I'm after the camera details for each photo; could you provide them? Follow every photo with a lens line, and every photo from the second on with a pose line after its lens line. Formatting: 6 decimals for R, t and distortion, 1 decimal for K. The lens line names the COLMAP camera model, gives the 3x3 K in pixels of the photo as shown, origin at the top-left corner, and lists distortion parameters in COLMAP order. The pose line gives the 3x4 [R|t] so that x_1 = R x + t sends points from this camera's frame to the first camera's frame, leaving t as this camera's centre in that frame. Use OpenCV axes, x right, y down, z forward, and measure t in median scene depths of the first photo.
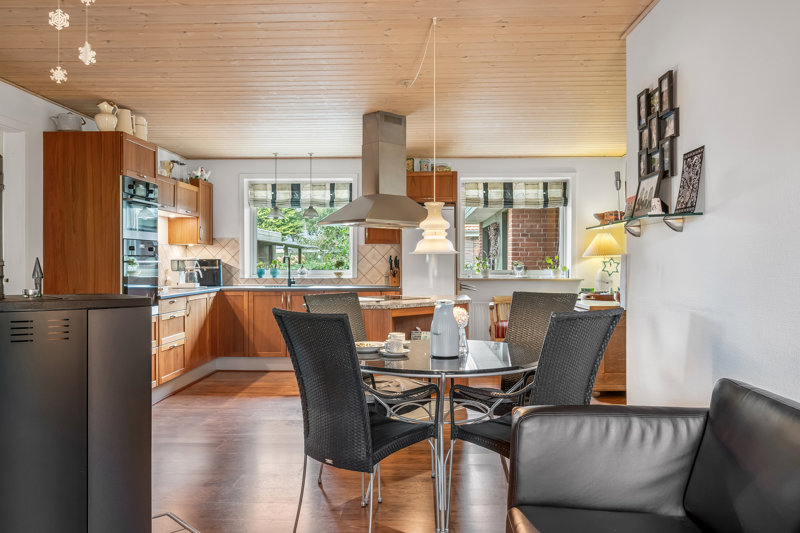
lens RADIAL K [[616.0, 0, 399.1], [0, 616.0, 267.9], [0, 0, 1]] dist [0.001283, 0.003485]
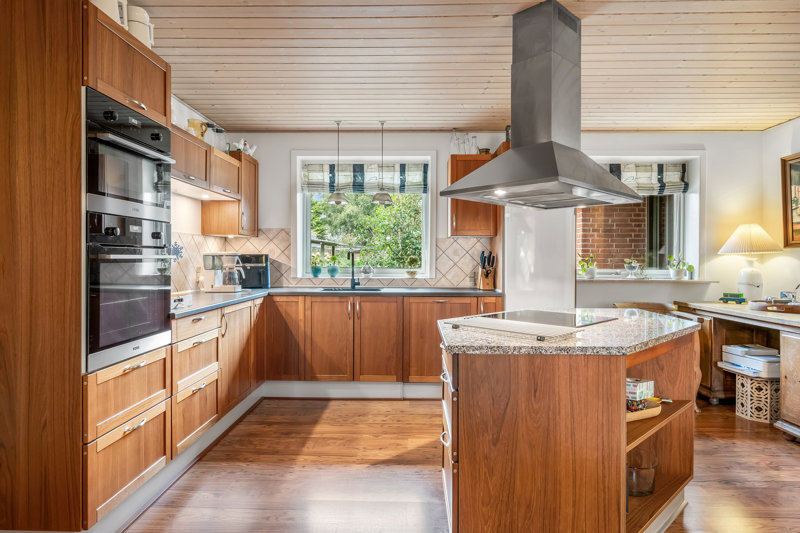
lens RADIAL K [[472.8, 0, 401.1], [0, 472.8, 262.2], [0, 0, 1]] dist [0.008263, 0.001629]
pose [[0.999958, 0.004778, 0.007872, -0.119918], [-0.004761, 0.999986, -0.002083, -0.003600], [-0.007882, 0.002046, 0.999967, 0.378296]]
